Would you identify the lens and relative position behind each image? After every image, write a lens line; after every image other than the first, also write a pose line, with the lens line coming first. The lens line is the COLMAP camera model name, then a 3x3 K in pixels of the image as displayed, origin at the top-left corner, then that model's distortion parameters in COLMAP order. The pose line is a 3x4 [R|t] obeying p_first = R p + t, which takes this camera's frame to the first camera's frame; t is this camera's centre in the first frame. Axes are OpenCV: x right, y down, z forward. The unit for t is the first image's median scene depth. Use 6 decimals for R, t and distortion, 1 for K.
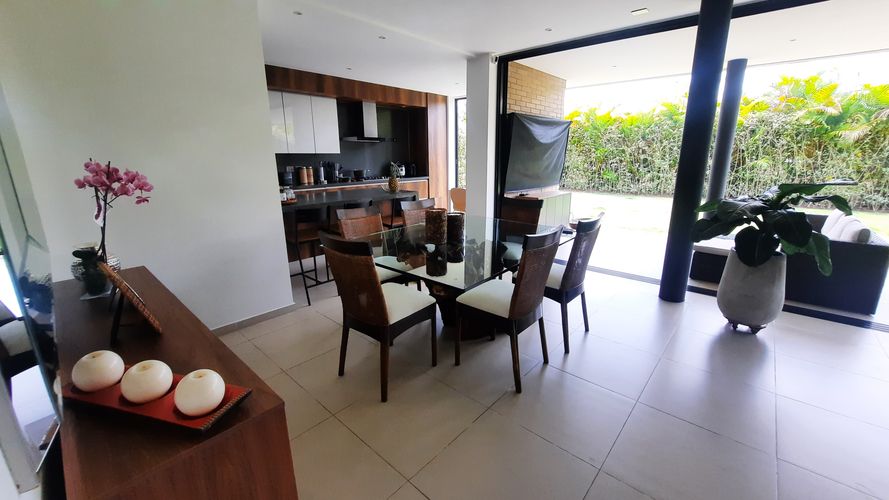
lens RADIAL K [[353.5, 0, 448.8], [0, 353.5, 243.3], [0, 0, 1]] dist [-0.011474, -0.000239]
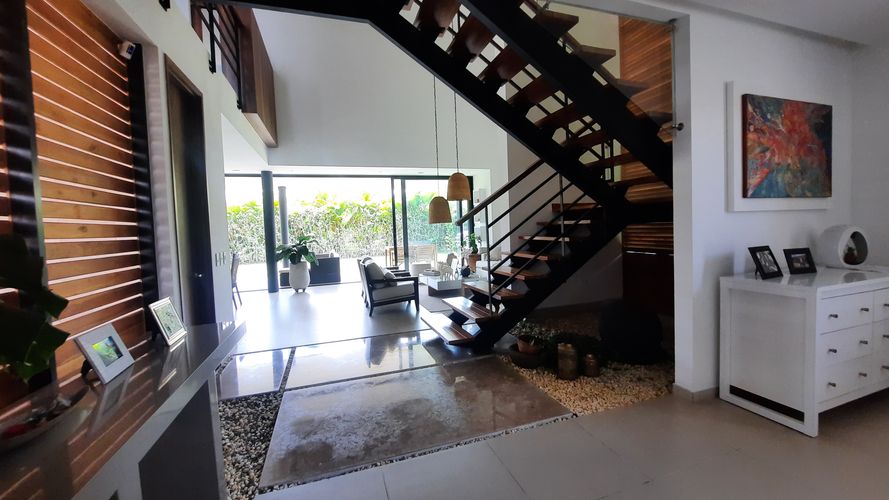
lens RADIAL K [[353.5, 0, 448.8], [0, 353.5, 243.3], [0, 0, 1]] dist [-0.011474, -0.000239]
pose [[0.496738, -0.055123, 0.866148, -0.232871], [0.248638, 0.965189, -0.081169, 0.101195], [-0.831523, 0.255677, 0.493152, -0.349731]]
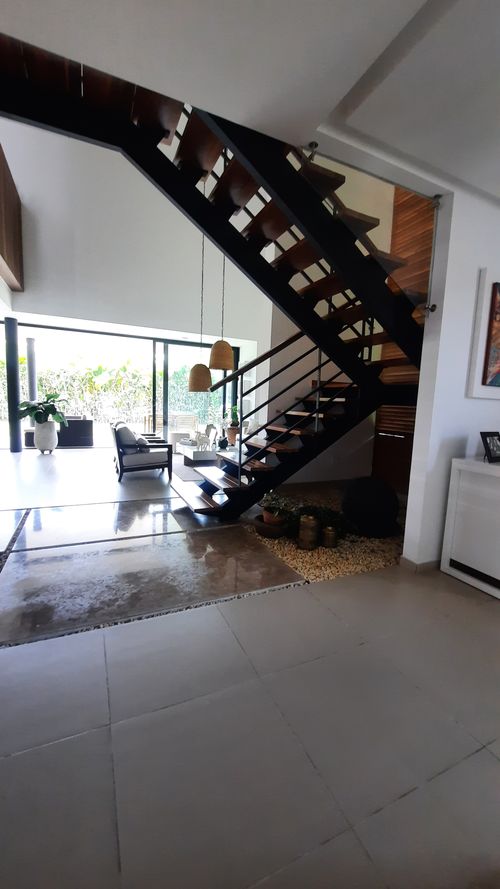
lens RADIAL K [[353.5, 0, 257.8], [0, 353.5, 447.4], [0, 0, 1]] dist [-0.011474, -0.000239]
pose [[0.392443, -0.096542, 0.914696, -0.222171], [0.183680, 0.982670, 0.024910, 0.109052], [-0.901249, 0.158235, 0.403375, -0.355831]]
